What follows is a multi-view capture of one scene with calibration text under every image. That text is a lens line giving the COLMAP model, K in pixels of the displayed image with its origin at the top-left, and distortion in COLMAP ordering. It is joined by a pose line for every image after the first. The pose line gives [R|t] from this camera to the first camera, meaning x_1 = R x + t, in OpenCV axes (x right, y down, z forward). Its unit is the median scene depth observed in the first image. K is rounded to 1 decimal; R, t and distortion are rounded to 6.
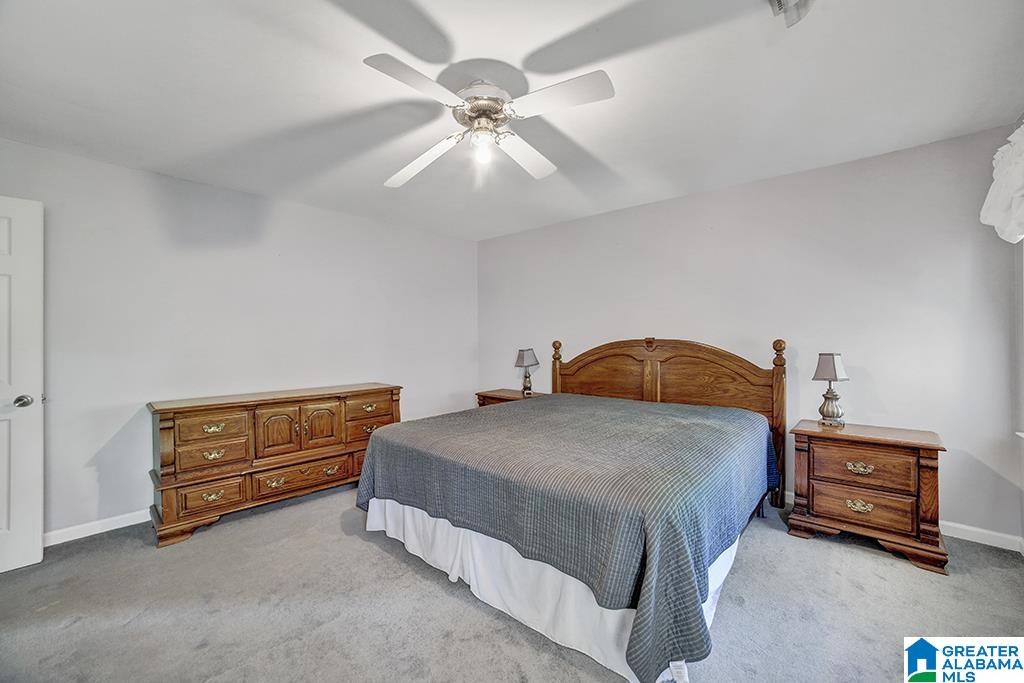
lens RADIAL K [[432.8, 0, 512.0], [0, 432.8, 341.5], [0, 0, 1]] dist [-0.001064, -0.000013]
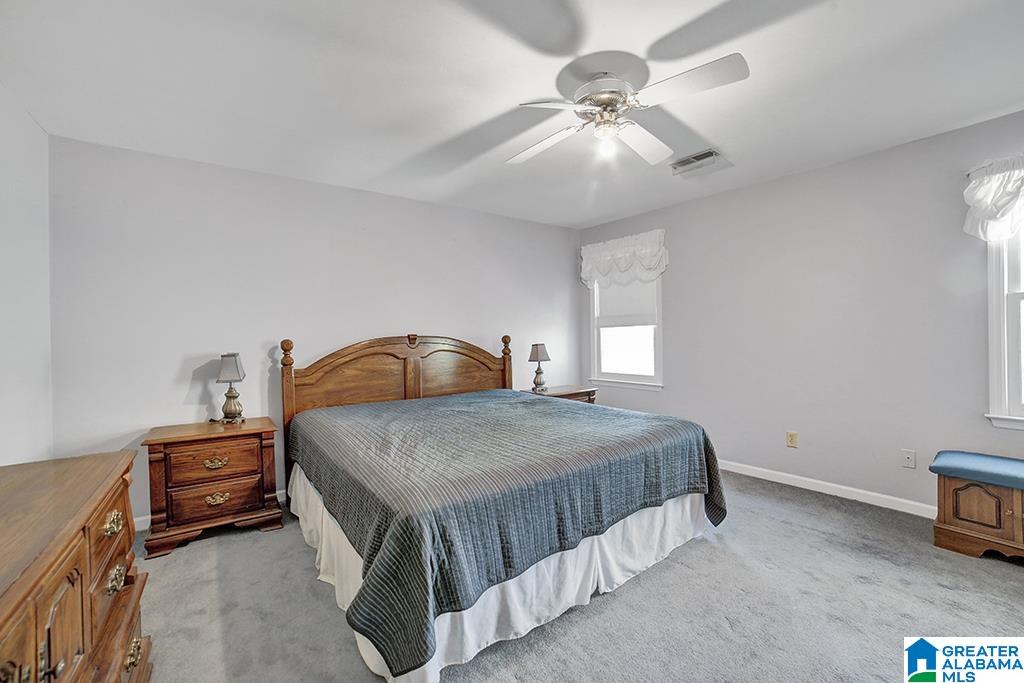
lens RADIAL K [[439.5, 0, 512.1], [0, 439.5, 334.9], [0, 0, 1]] dist [-0.036446, 0.000330]
pose [[0.233591, 0.000234, 0.972335, -0.580430], [0.020378, 0.999779, -0.005136, 0.002047], [-0.972121, 0.021014, 0.233535, 0.525311]]
